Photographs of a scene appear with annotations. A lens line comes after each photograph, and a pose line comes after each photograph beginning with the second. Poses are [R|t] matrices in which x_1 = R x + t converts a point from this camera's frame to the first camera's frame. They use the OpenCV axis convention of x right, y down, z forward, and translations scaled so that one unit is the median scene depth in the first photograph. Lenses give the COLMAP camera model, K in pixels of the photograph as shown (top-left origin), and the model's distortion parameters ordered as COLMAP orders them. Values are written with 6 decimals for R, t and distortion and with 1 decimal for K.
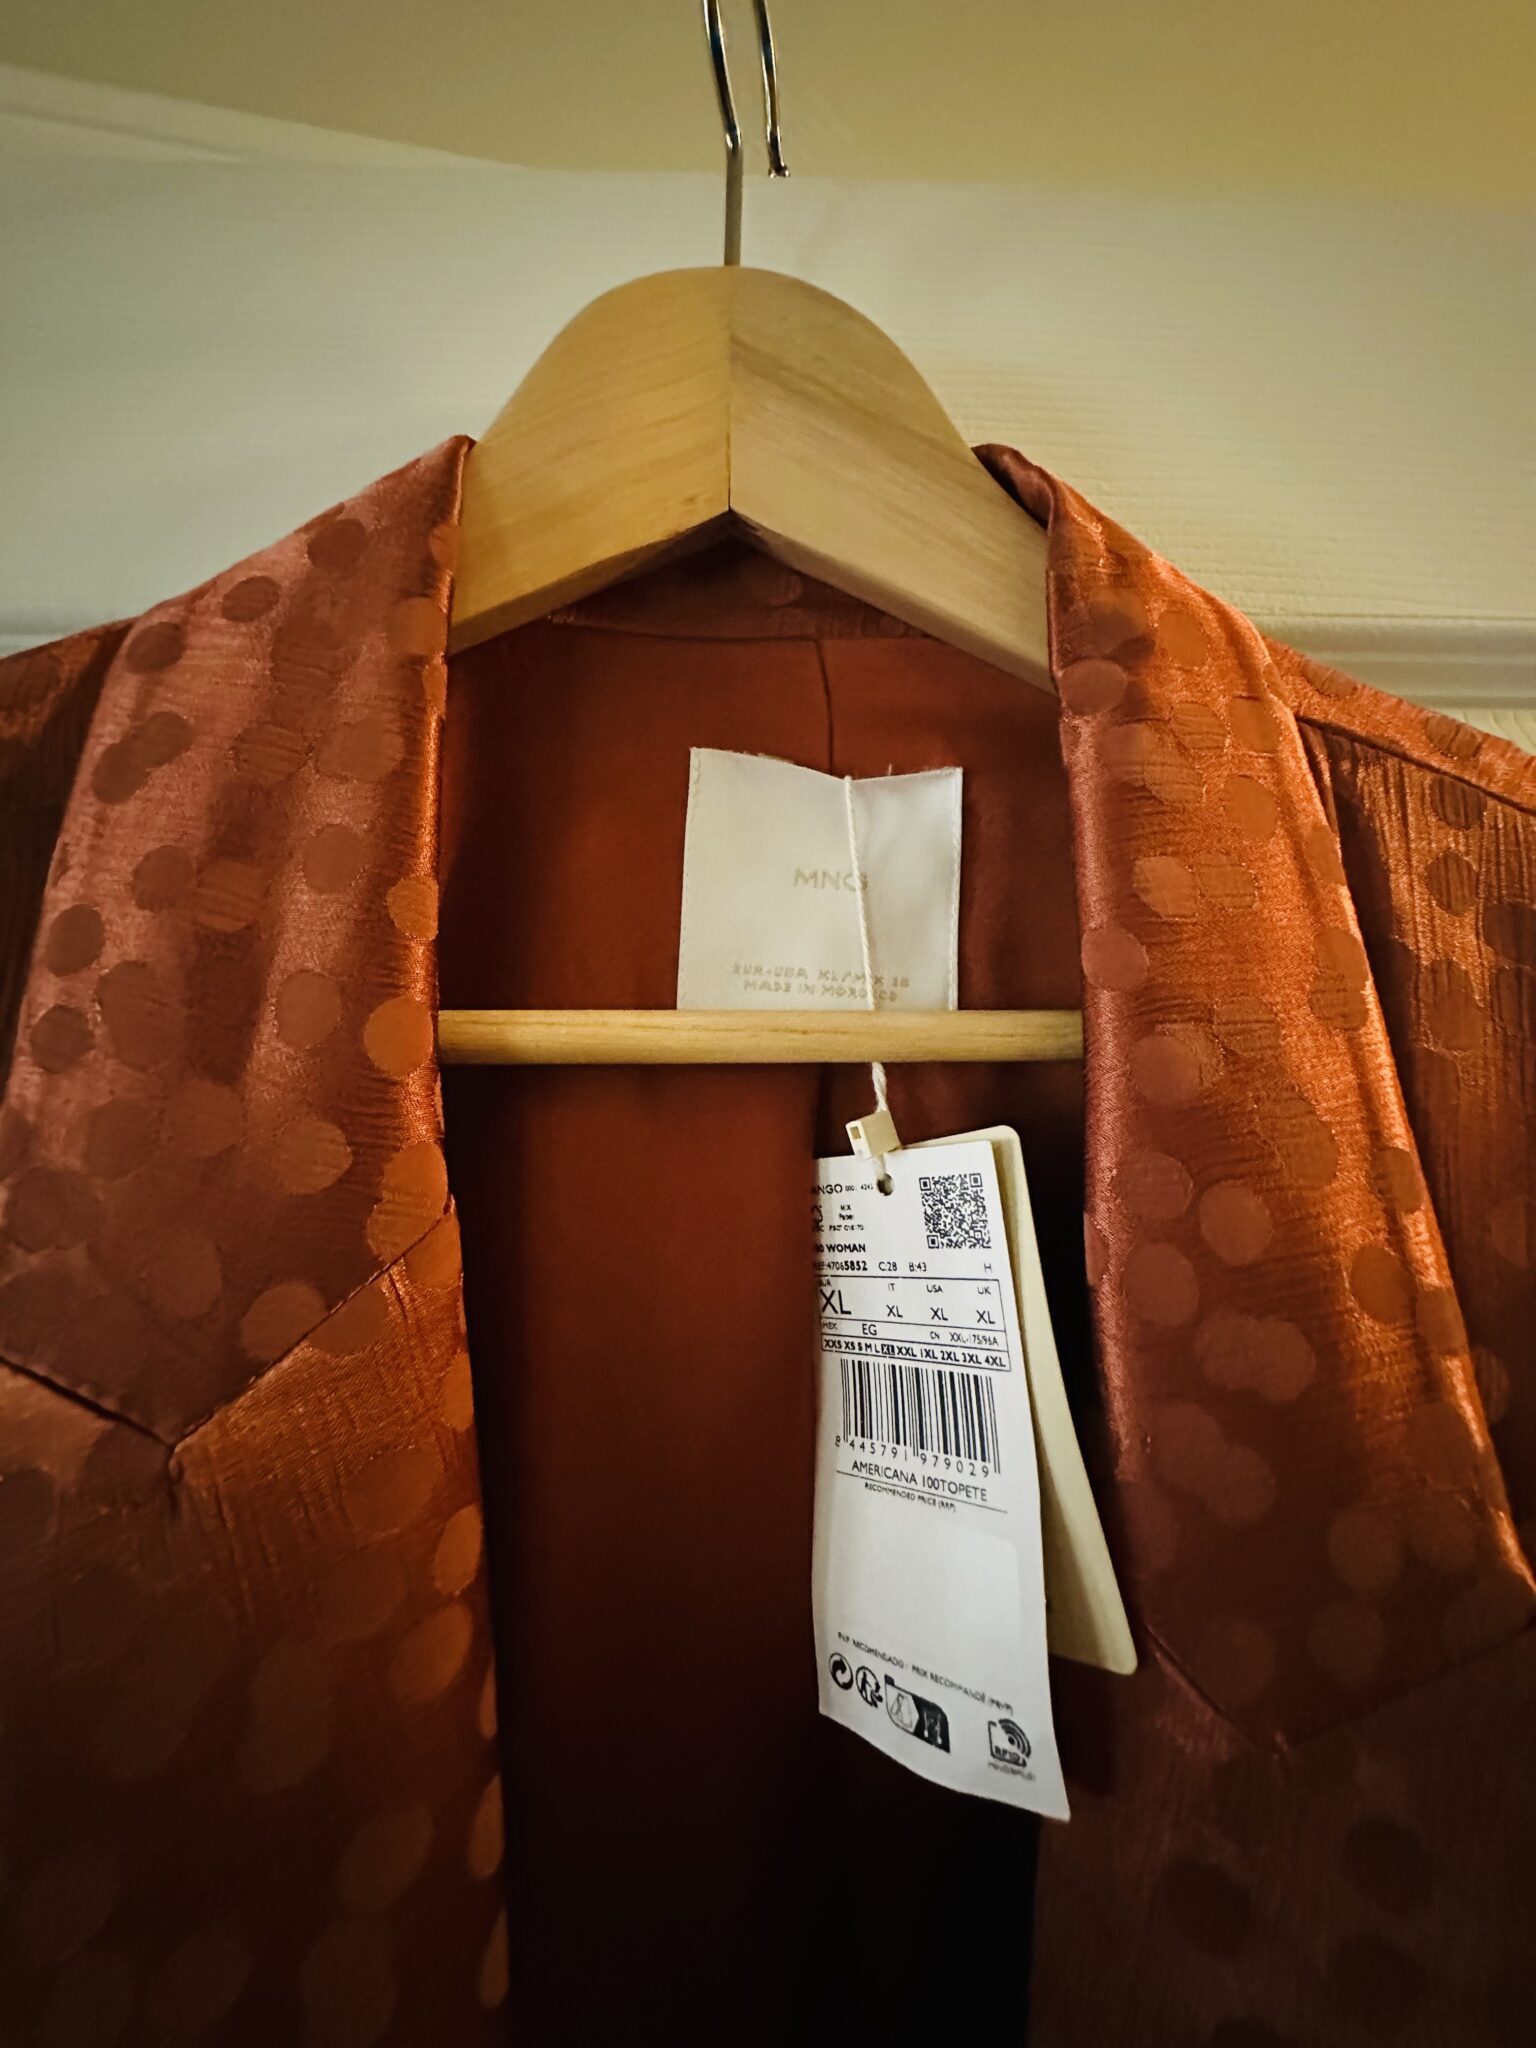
lens RADIAL K [[818.7, 0, 786.8], [0, 818.7, 1030.1], [0, 0, 1]] dist [0.017087, 0.001352]
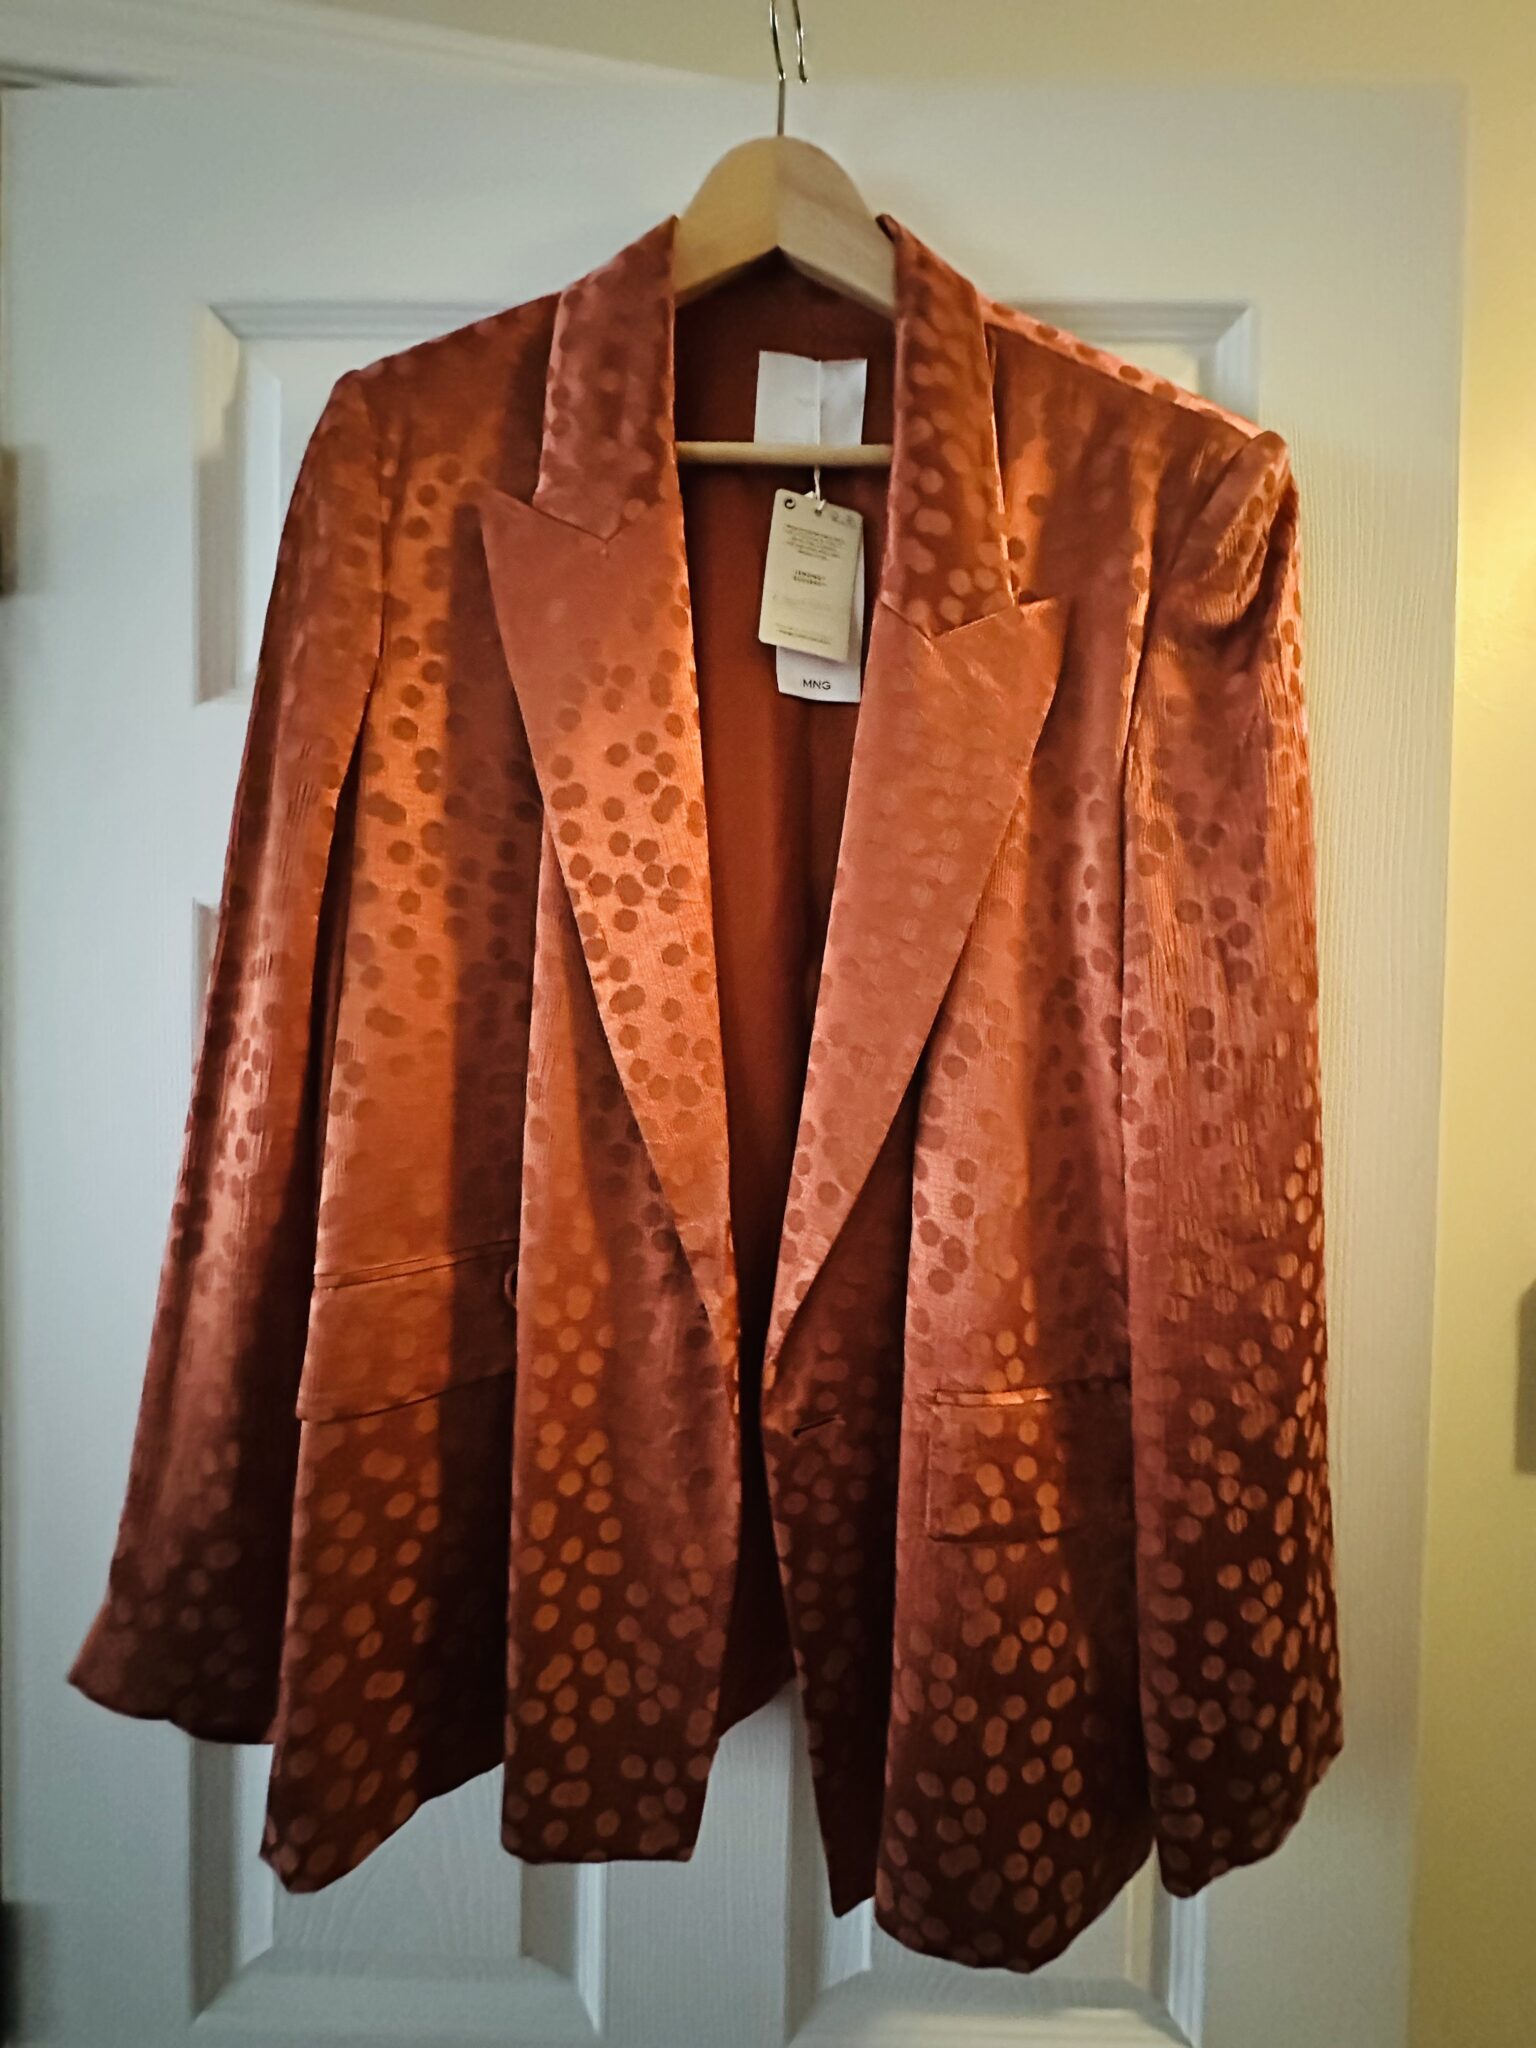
lens RADIAL K [[818.7, 0, 778.8], [0, 818.7, 1018.2], [0, 0, 1]] dist [0.017087, 0.001352]
pose [[0.998218, 0.026961, -0.053237, 0.142867], [-0.021597, 0.994865, 0.098880, 1.535705], [0.055629, -0.097555, 0.993674, -1.837461]]
